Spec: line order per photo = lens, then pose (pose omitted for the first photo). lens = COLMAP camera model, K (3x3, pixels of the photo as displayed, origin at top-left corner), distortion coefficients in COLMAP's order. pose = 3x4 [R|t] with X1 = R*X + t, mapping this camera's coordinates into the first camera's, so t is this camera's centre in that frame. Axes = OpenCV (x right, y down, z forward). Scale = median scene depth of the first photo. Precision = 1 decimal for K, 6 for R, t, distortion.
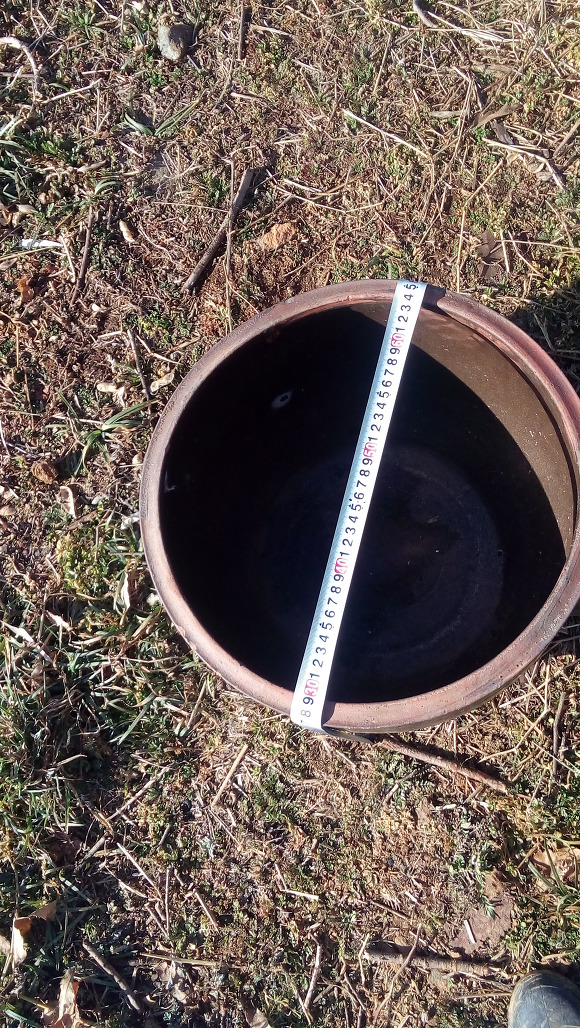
lens RADIAL K [[874.8, 0, 290.0], [0, 874.8, 514.0], [0, 0, 1]] dist [0.028721, -0.004076]
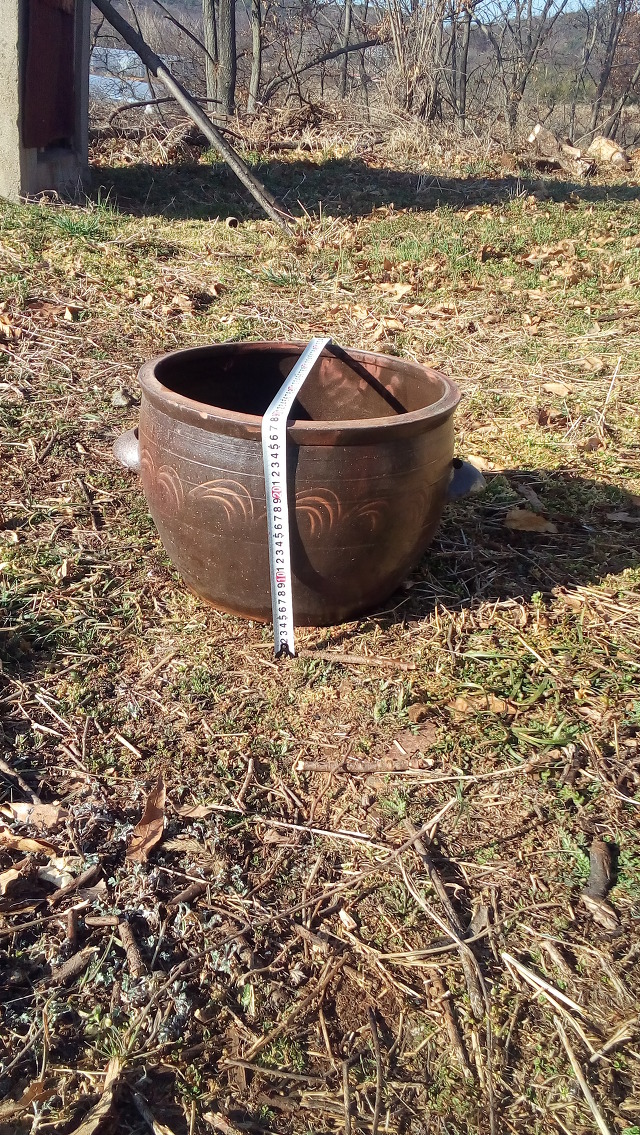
lens RADIAL K [[965.9, 0, 320.0], [0, 965.9, 567.5], [0, 0, 1]] dist [0.028721, -0.004076]
pose [[0.968064, 0.148225, 0.202189, -0.130437], [0.052041, 0.670113, -0.740432, 1.072580], [-0.245240, 0.727308, 0.640999, 0.150775]]
